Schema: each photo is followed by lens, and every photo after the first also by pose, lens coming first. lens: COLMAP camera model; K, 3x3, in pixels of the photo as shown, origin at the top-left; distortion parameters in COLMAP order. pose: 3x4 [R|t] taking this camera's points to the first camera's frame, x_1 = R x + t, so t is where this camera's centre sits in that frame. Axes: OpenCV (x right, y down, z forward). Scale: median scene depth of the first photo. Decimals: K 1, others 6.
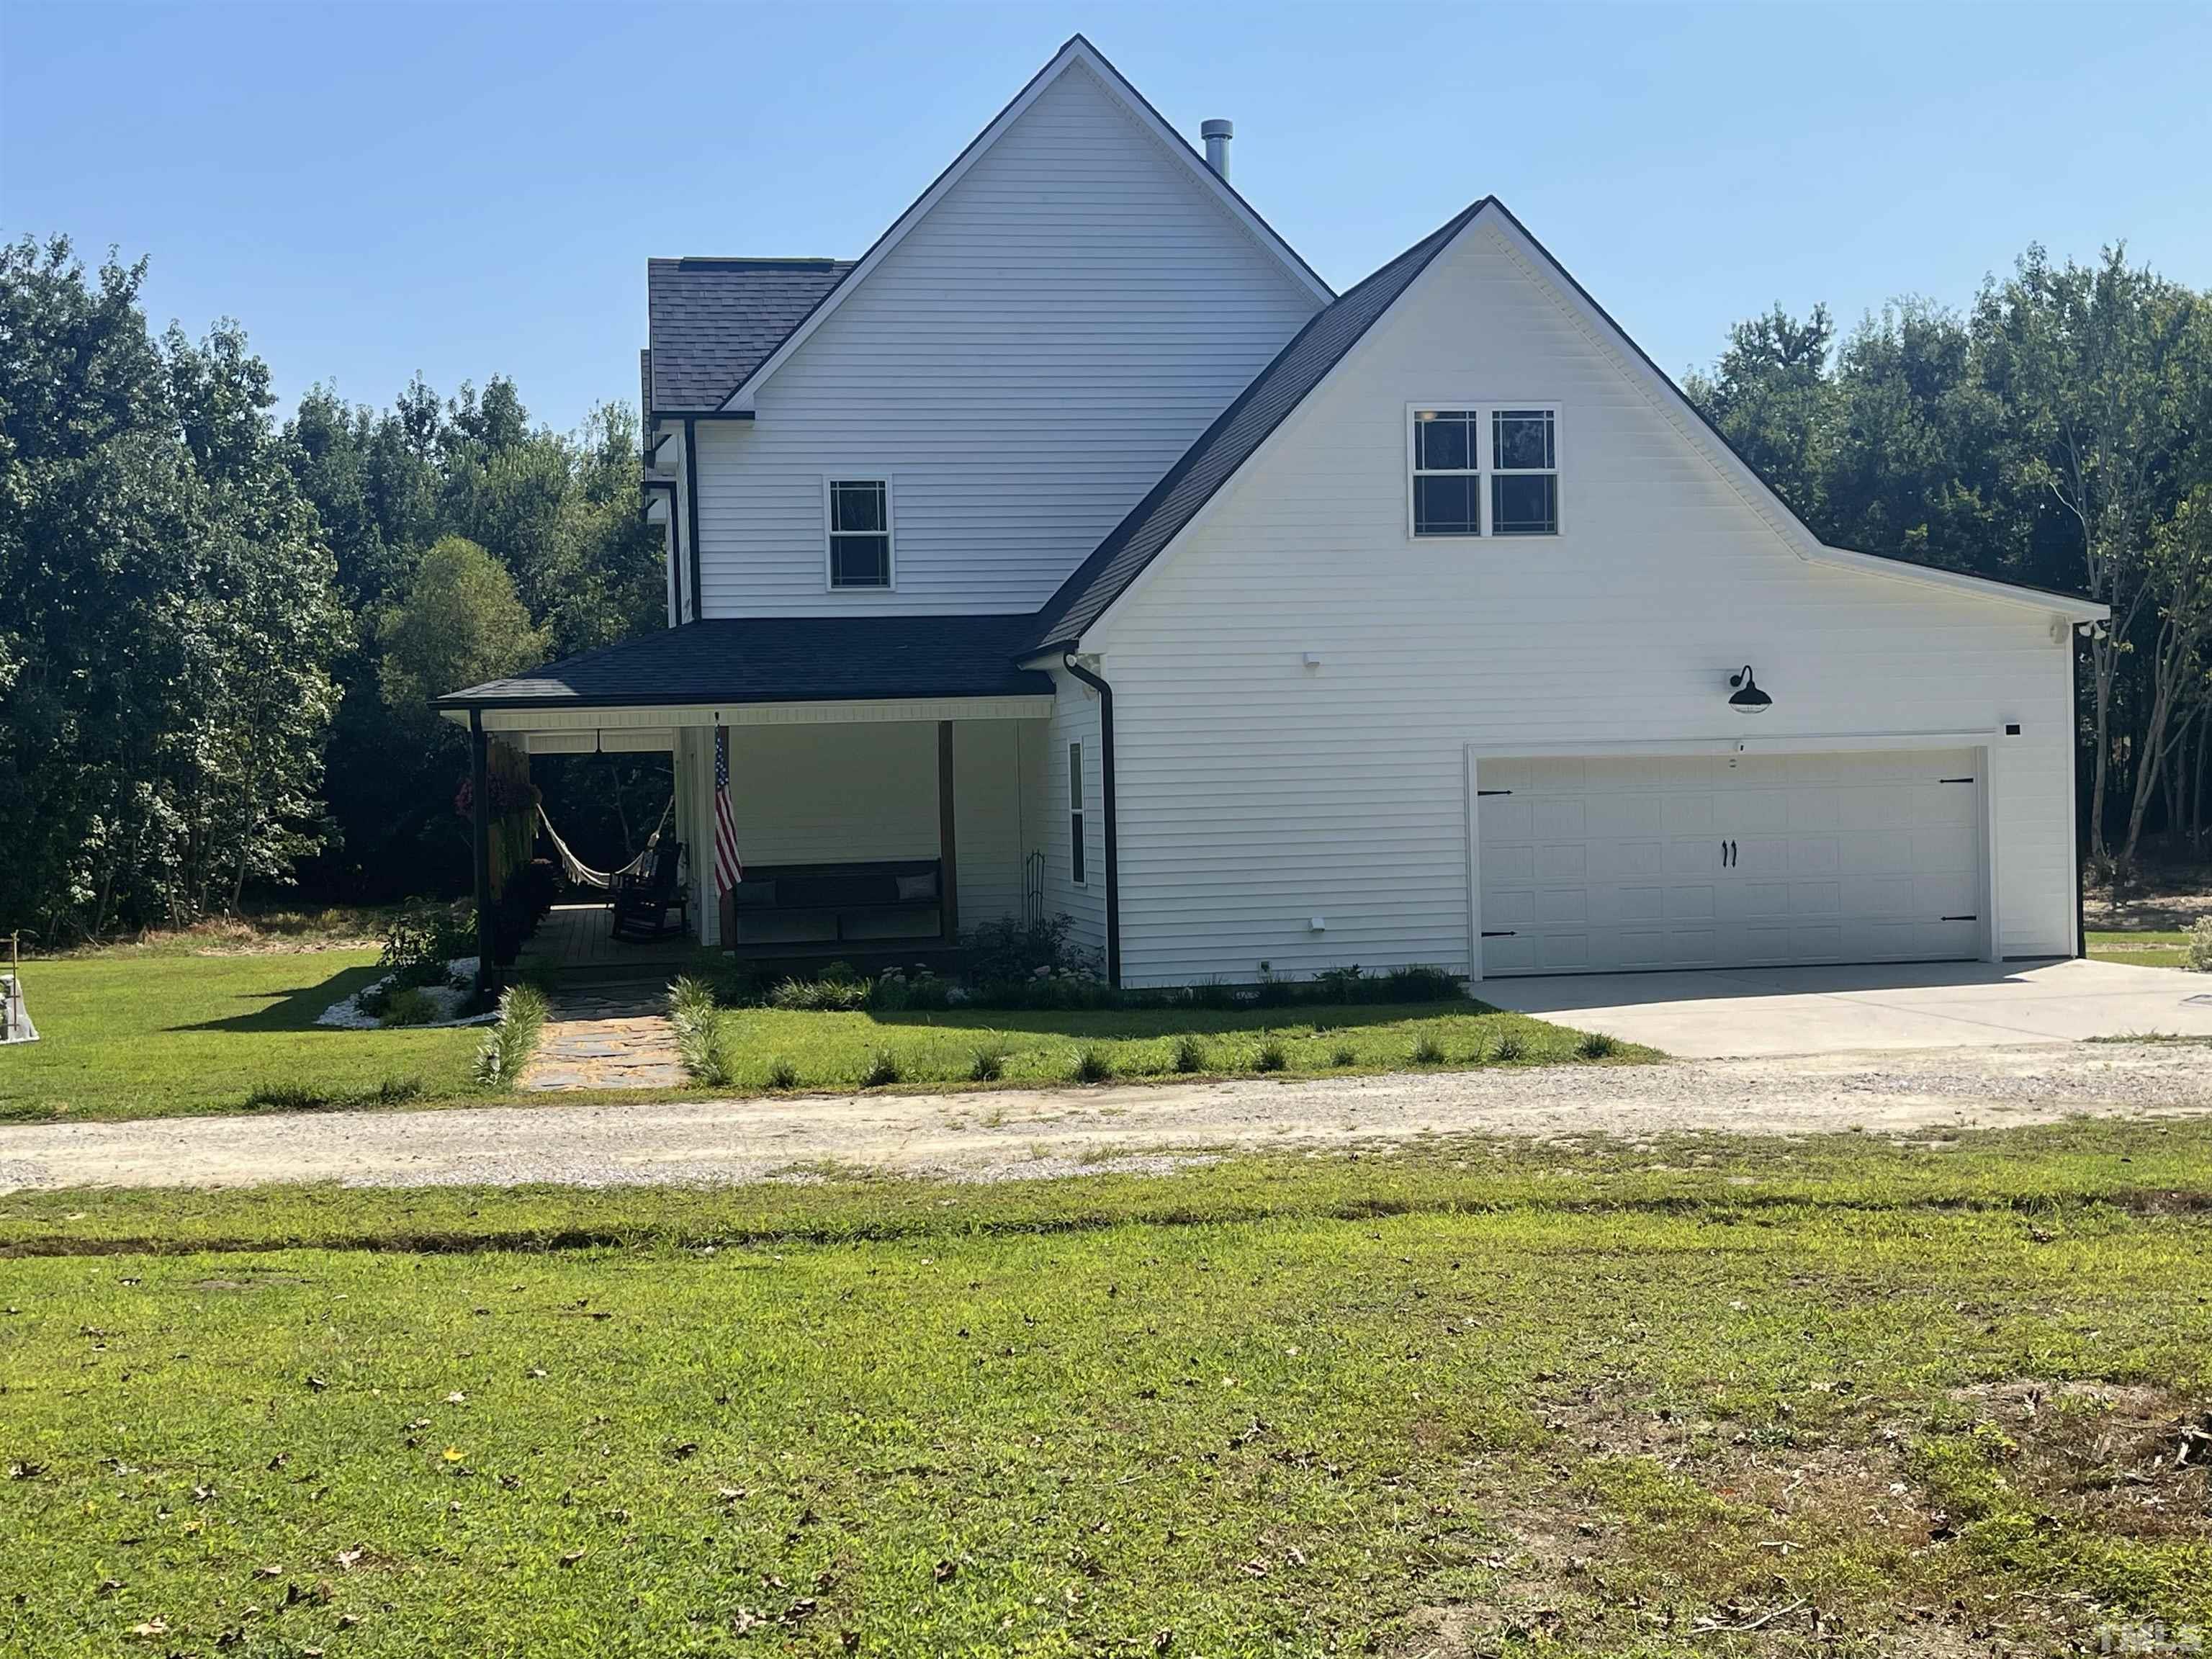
lens RADIAL K [[2648.1, 0, 1106.0], [0, 2648.1, 829.5], [0, 0, 1]] dist [0.058968, -0.063599]
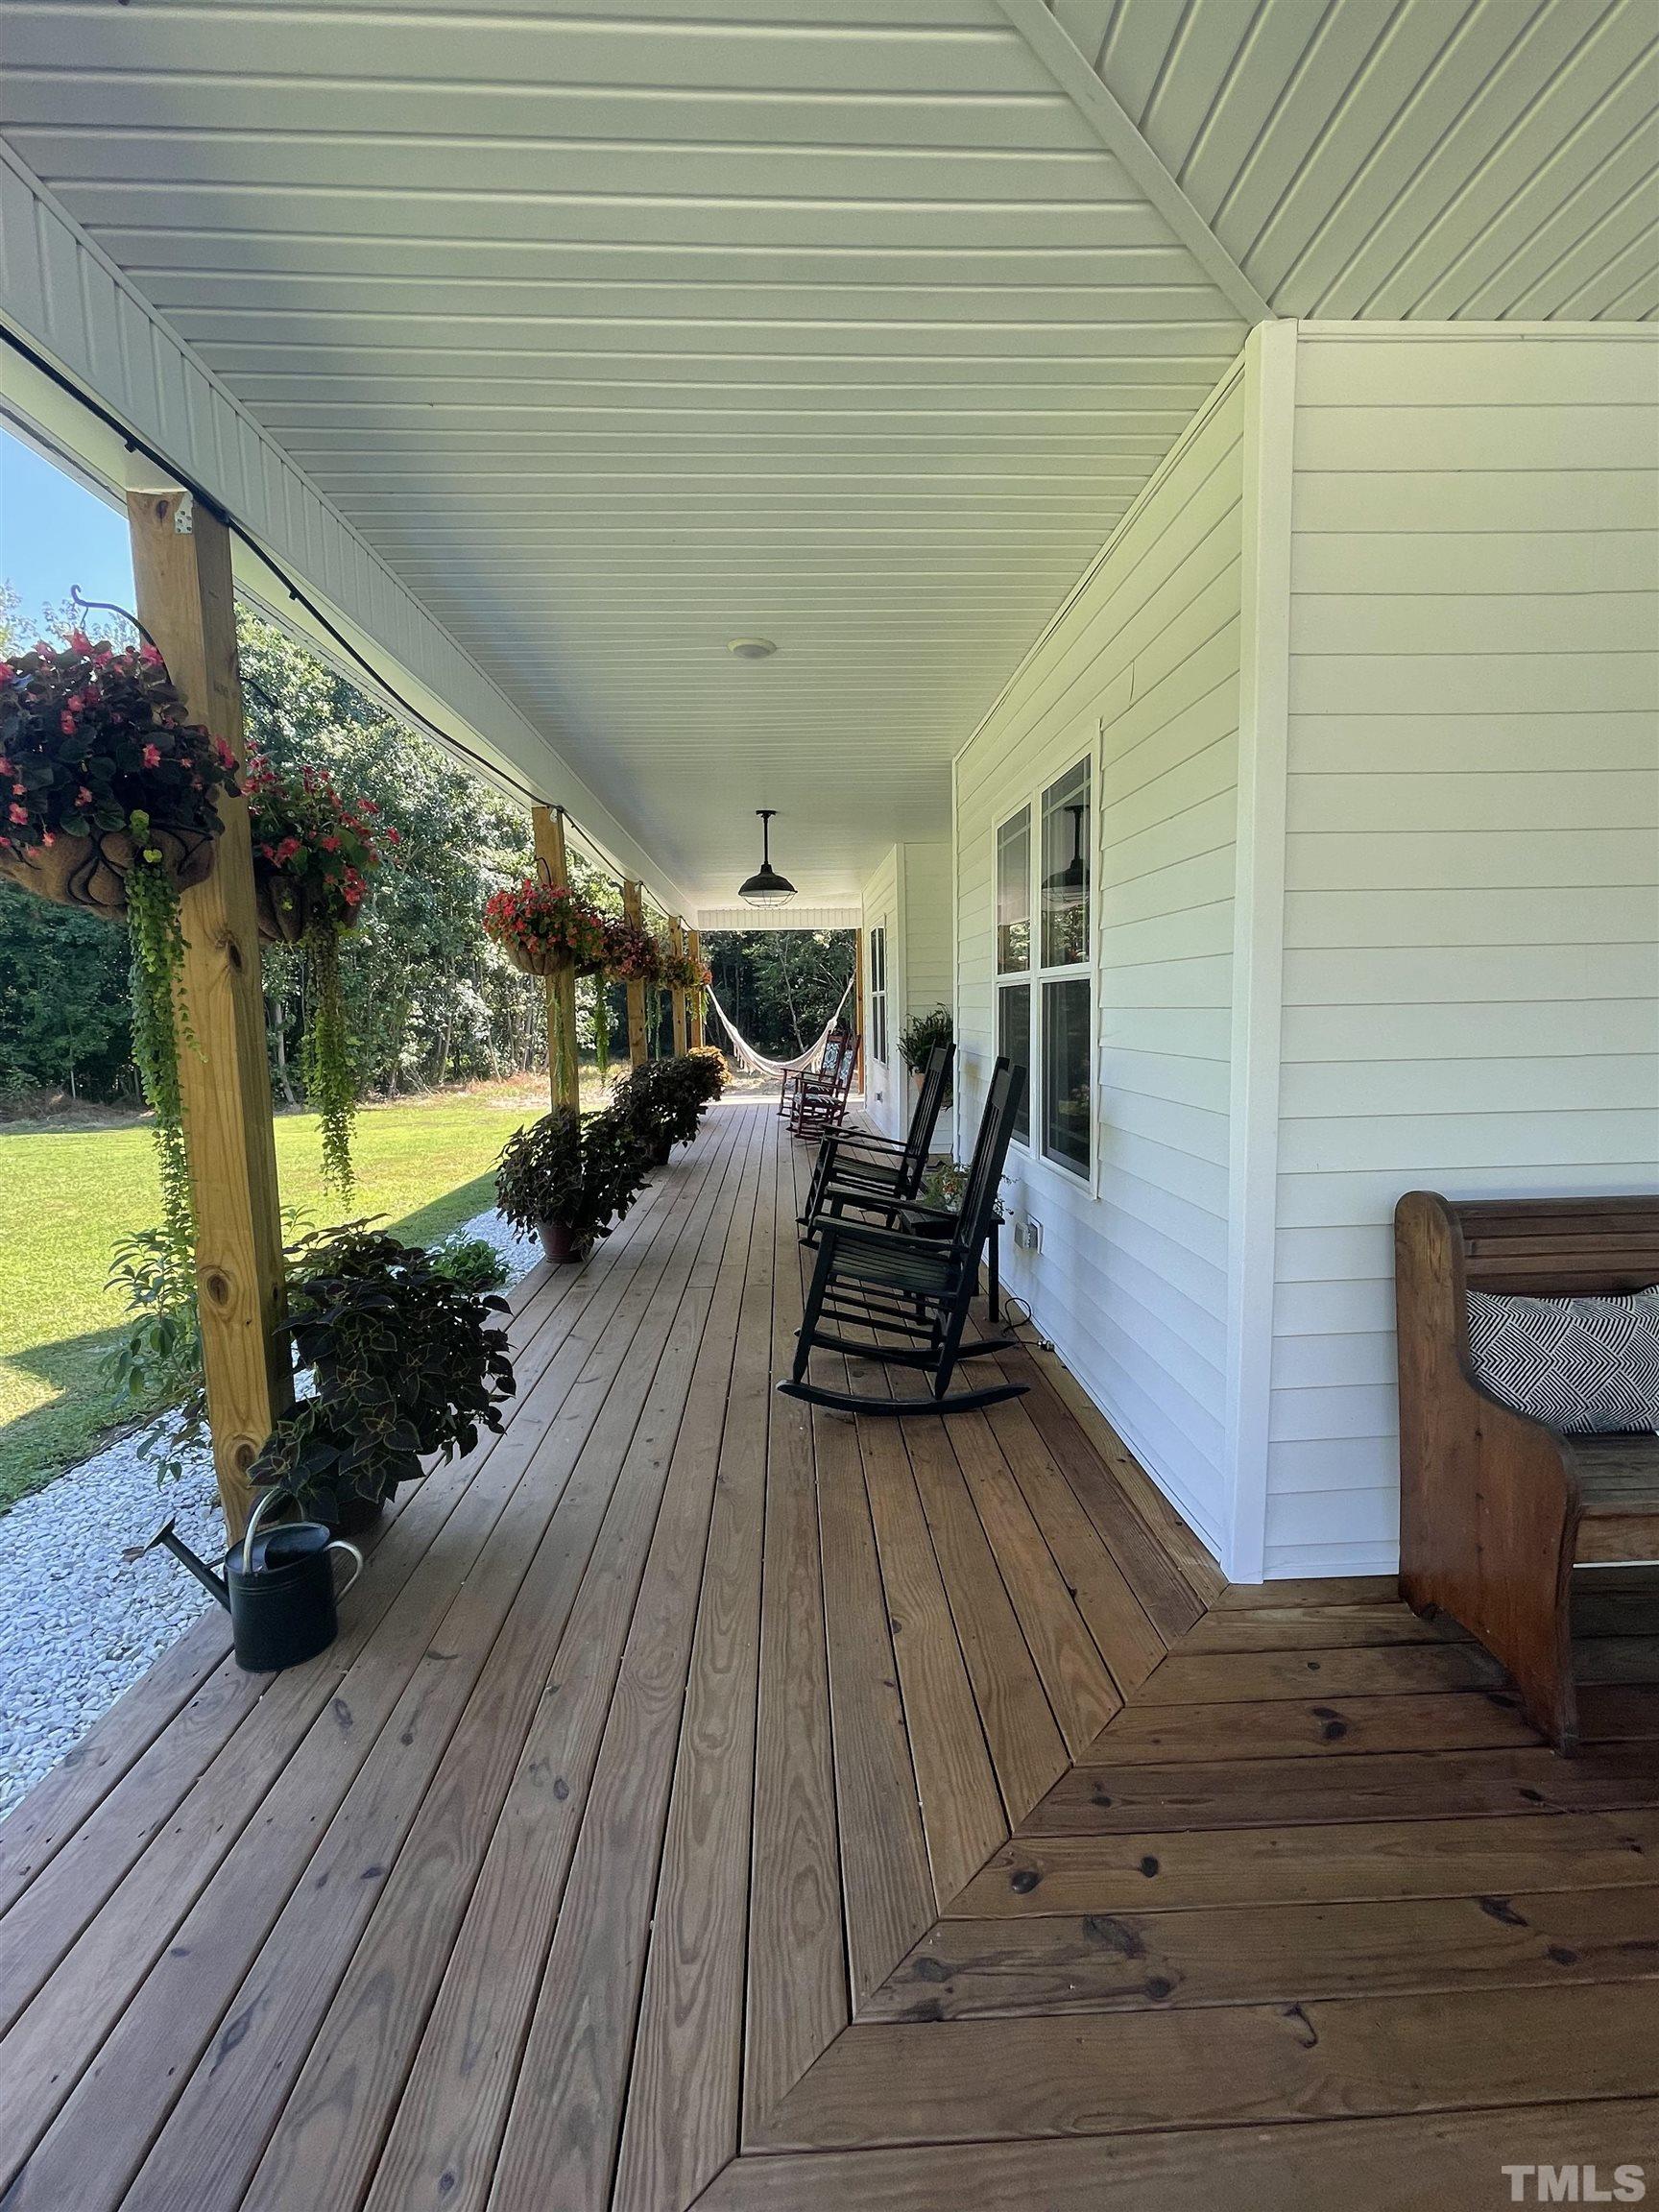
lens RADIAL K [[1006.9, 0, 824.9], [0, 1006.9, 1102.5], [0, 0, 1]] dist [-0.011718, 0.008254]
pose [[0.990615, 0.019380, -0.135304, -0.182546], [-0.007769, 0.996280, 0.085820, 0.000675], [0.136463, -0.083963, 0.987080, 0.940018]]
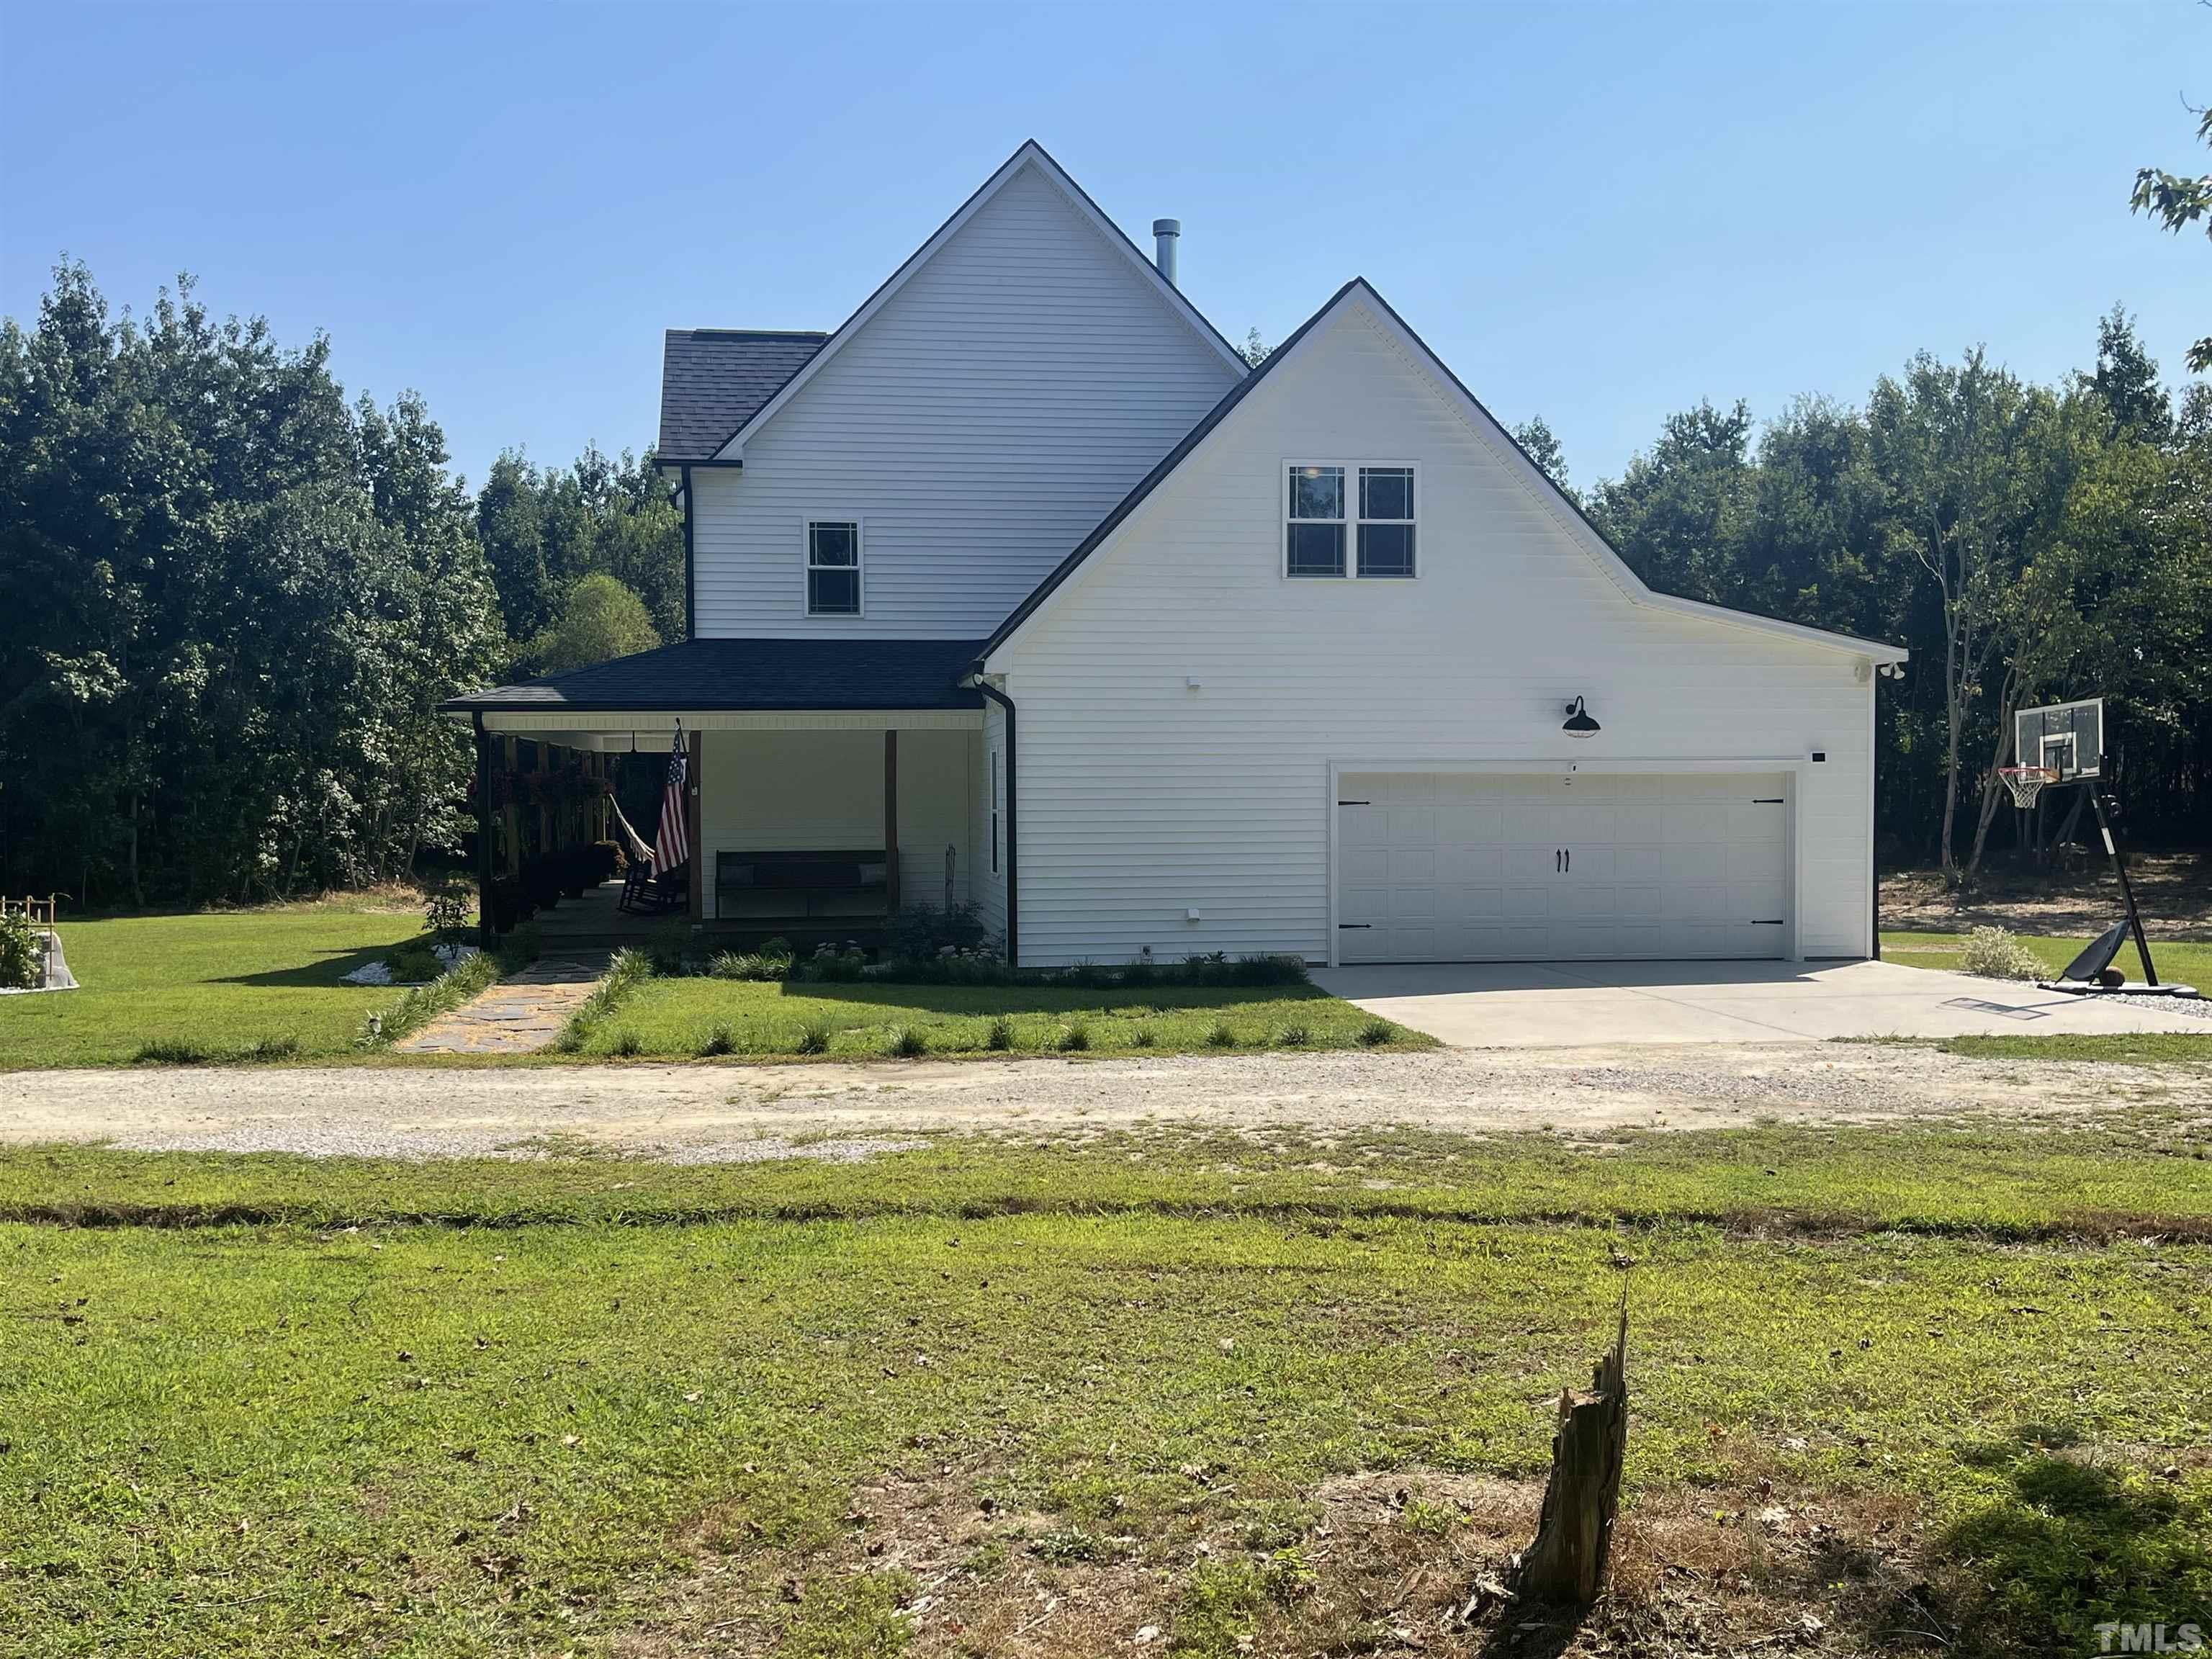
lens RADIAL K [[2129.8, 0, 1107.6], [0, 2129.8, 844.1], [0, 0, 1]] dist [0.049542, -0.018594]
pose [[0.999026, 0.022698, -0.037846, 0.065059], [-0.022343, 0.999703, 0.009770, -0.002328], [0.038056, -0.008915, 0.999236, 0.068211]]
